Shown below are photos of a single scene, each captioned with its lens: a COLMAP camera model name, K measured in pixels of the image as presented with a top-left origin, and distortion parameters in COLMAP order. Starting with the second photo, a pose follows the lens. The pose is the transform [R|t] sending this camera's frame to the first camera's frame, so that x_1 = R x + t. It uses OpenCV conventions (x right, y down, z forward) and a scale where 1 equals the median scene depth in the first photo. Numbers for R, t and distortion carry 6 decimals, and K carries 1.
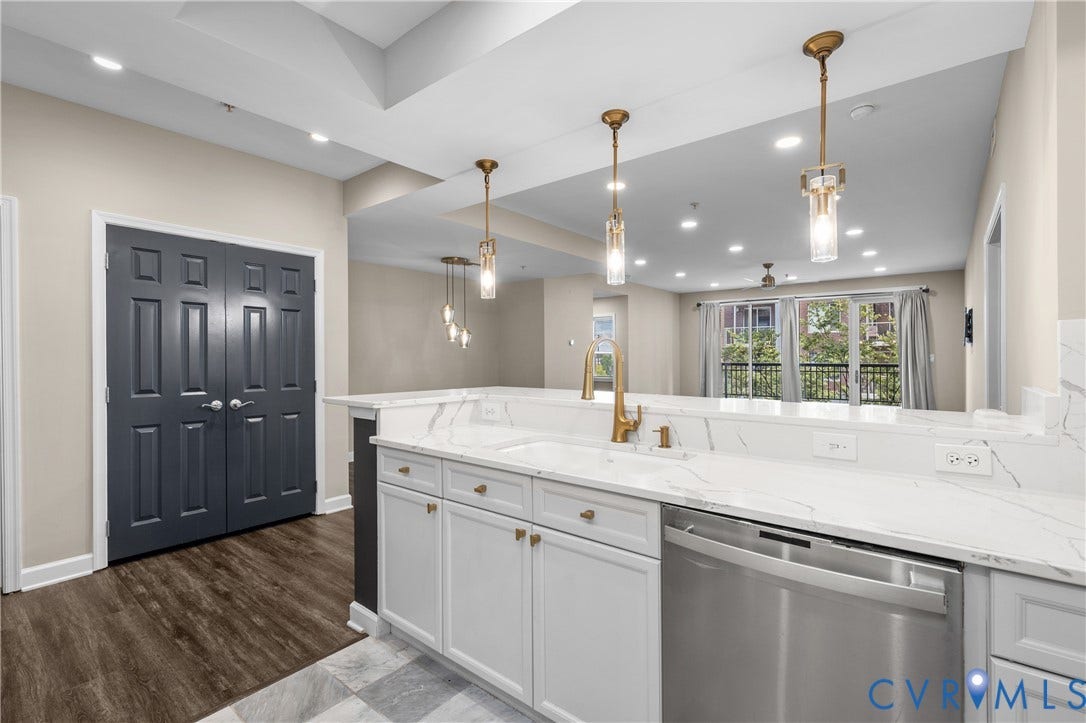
lens RADIAL K [[496.8, 0, 536.3], [0, 496.8, 361.5], [0, 0, 1]] dist [0.016931, -0.002782]
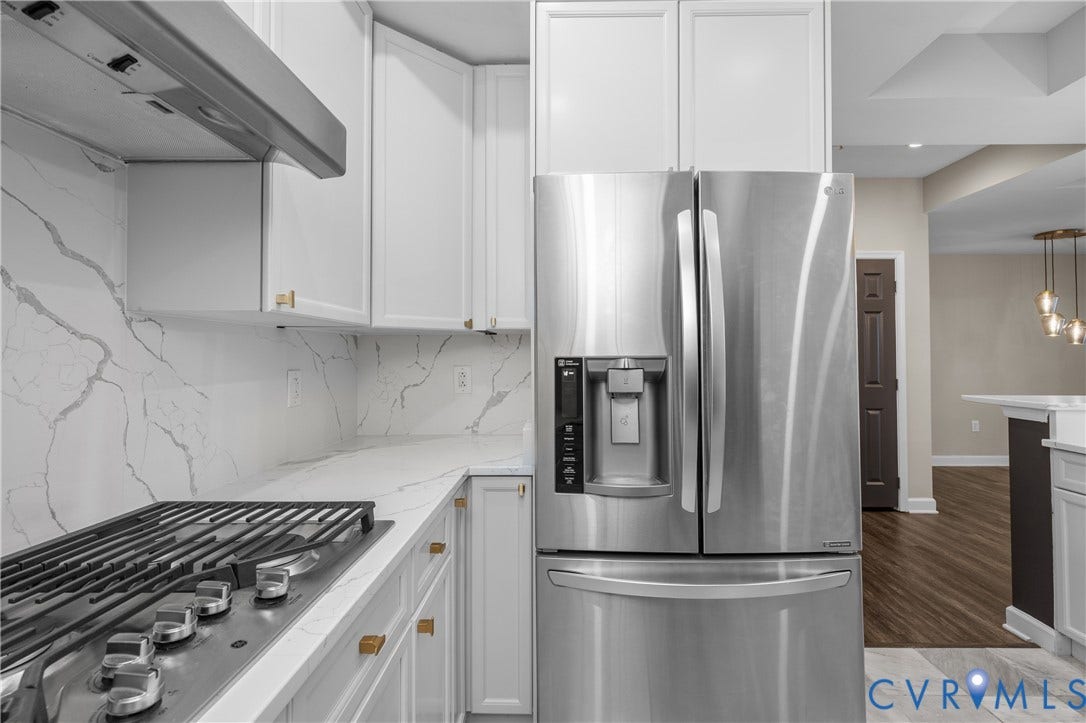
lens RADIAL K [[496.8, 0, 542.8], [0, 496.8, 350.5], [0, 0, 1]] dist [0.016931, -0.002782]
pose [[0.646777, -0.010016, -0.762613, -0.134479], [-0.004959, 0.999837, -0.017337, 0.000808], [0.762663, 0.014995, 0.646623, -0.234186]]
